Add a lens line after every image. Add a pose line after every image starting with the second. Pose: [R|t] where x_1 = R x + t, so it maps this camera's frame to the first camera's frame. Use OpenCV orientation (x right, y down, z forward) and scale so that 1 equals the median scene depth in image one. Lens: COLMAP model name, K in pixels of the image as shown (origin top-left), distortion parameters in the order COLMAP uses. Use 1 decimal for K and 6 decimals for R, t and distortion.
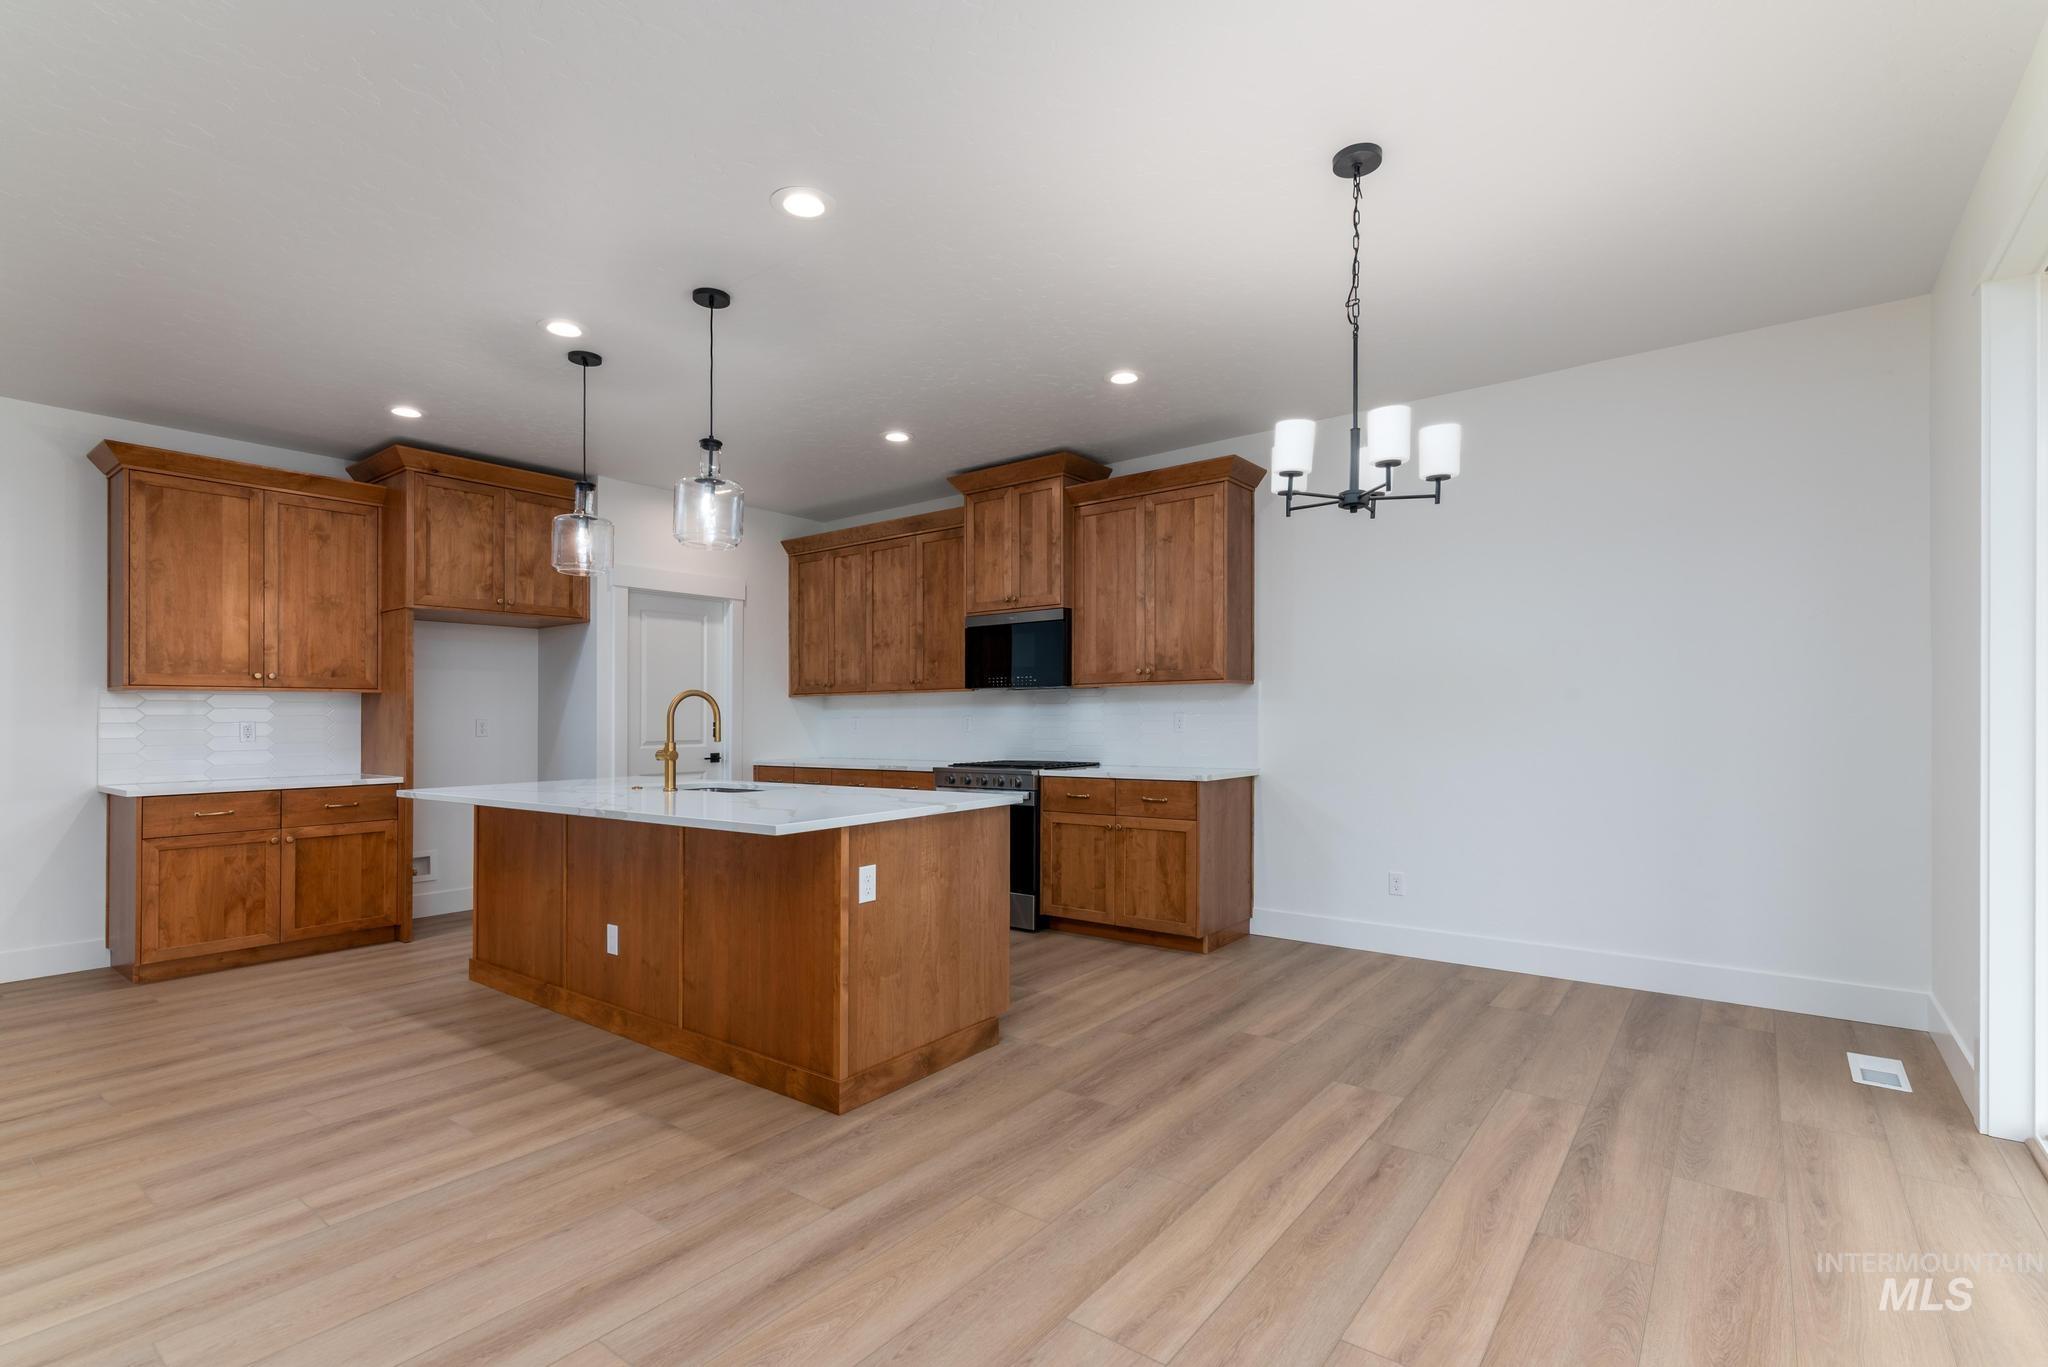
lens RADIAL K [[939.0, 0, 1015.7], [0, 939.0, 706.3], [0, 0, 1]] dist [0.010708, -0.000476]
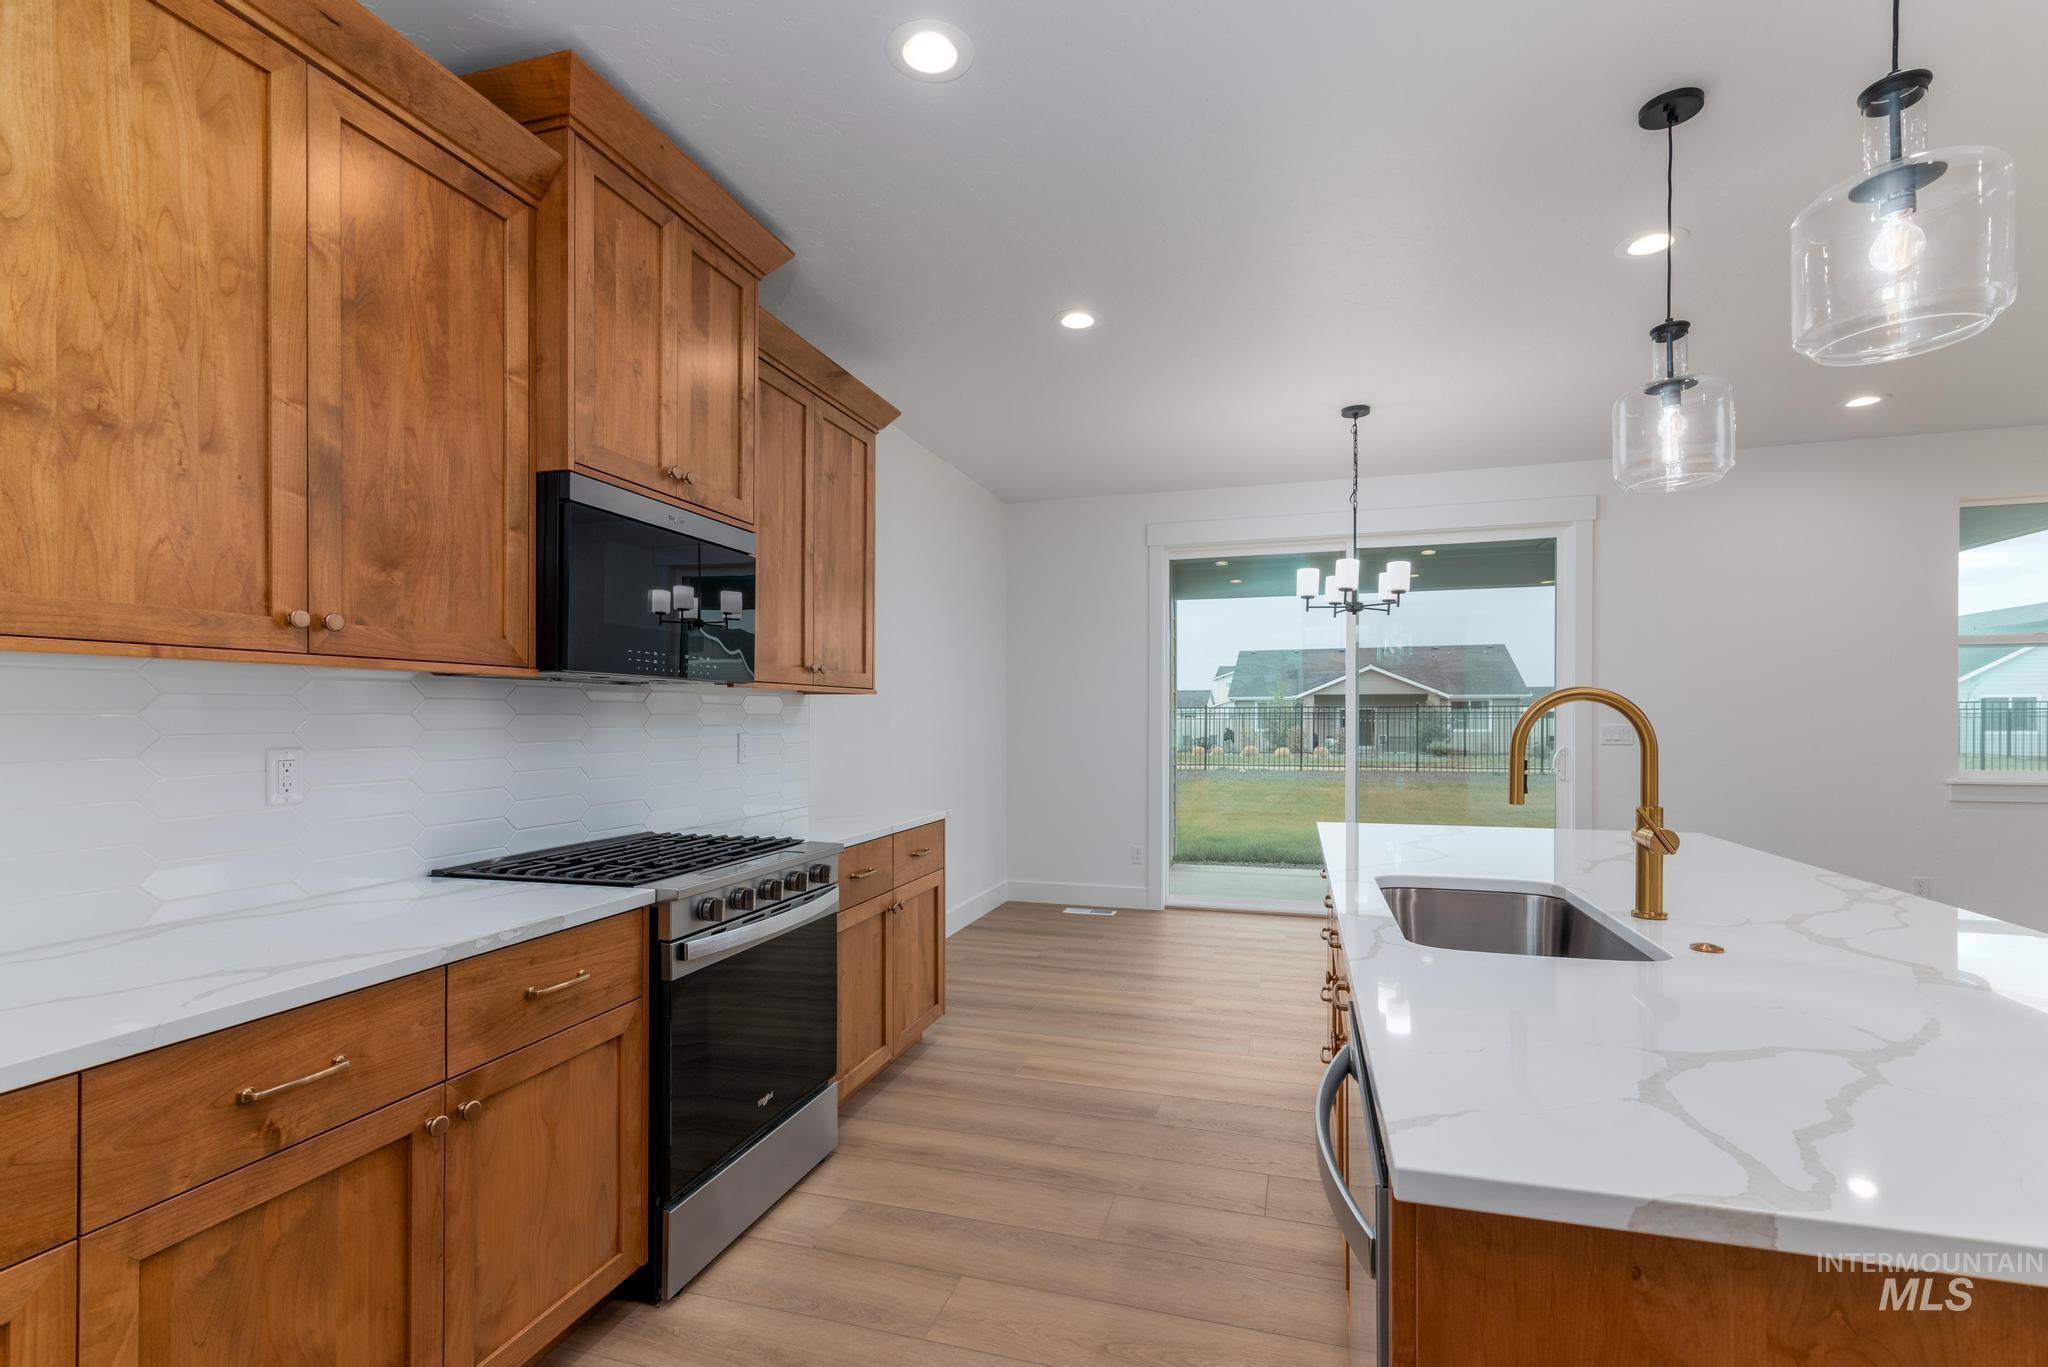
lens RADIAL K [[939.0, 0, 1029.6], [0, 939.0, 712.7], [0, 0, 1]] dist [0.010708, -0.000476]
pose [[-0.362674, 0.014243, 0.931807, -0.501308], [-0.005598, 0.999832, -0.017462, 0.002990], [-0.931899, -0.011549, -0.362533, 1.069593]]
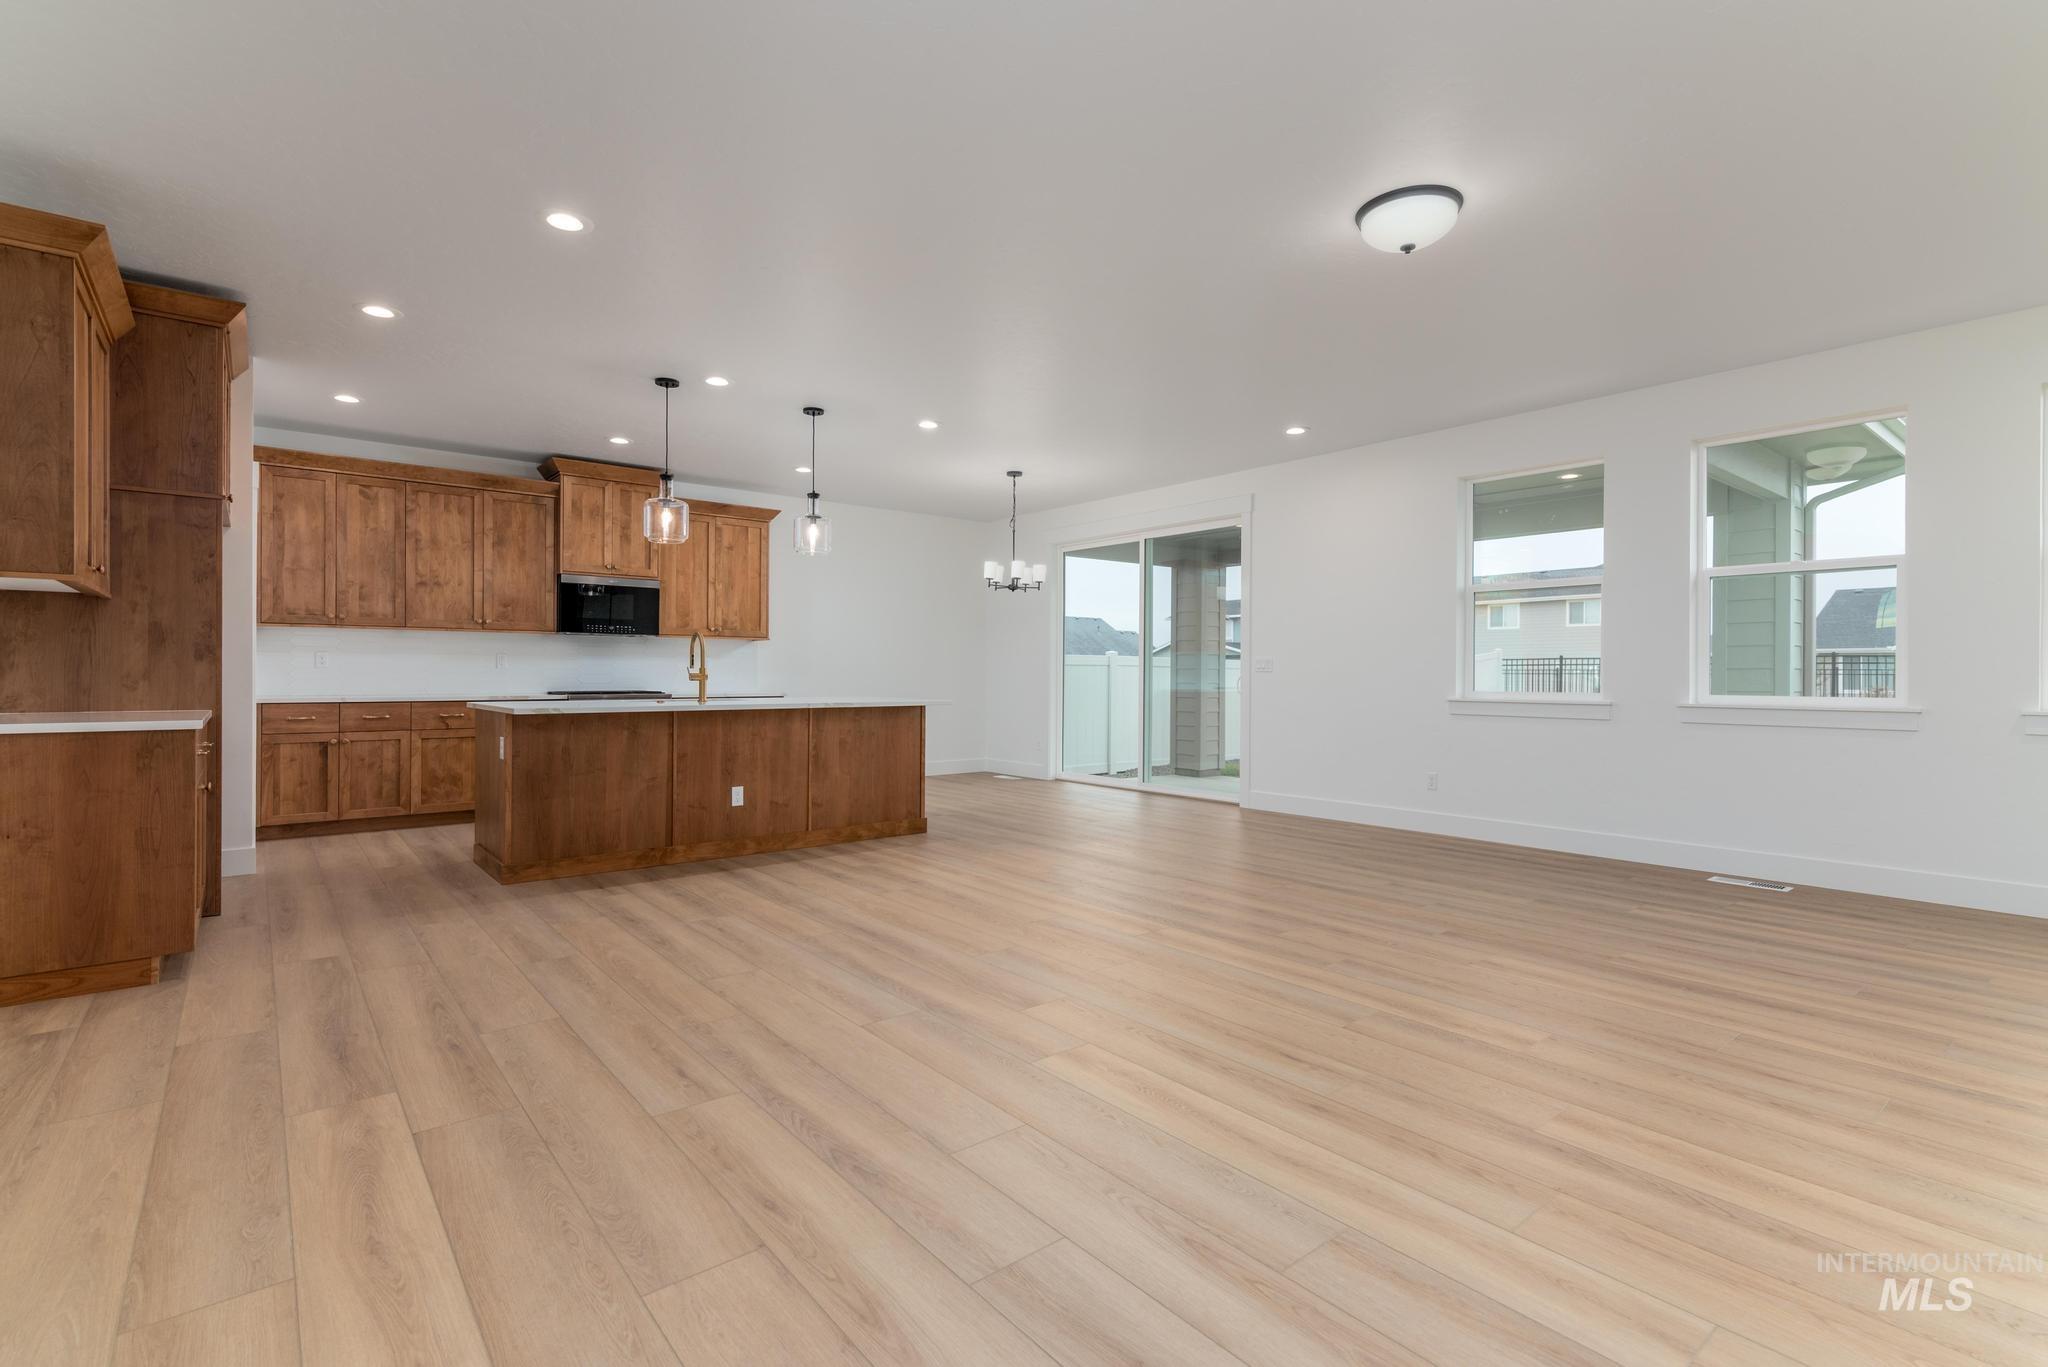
lens RADIAL K [[939.0, 0, 1018.7], [0, 939.0, 671.4], [0, 0, 1]] dist [0.010708, -0.000476]
pose [[0.225517, 0.012778, 0.974156, -1.237615], [-0.019556, 0.999772, -0.008586, 0.034883], [-0.974043, -0.017115, 0.225715, 0.151393]]
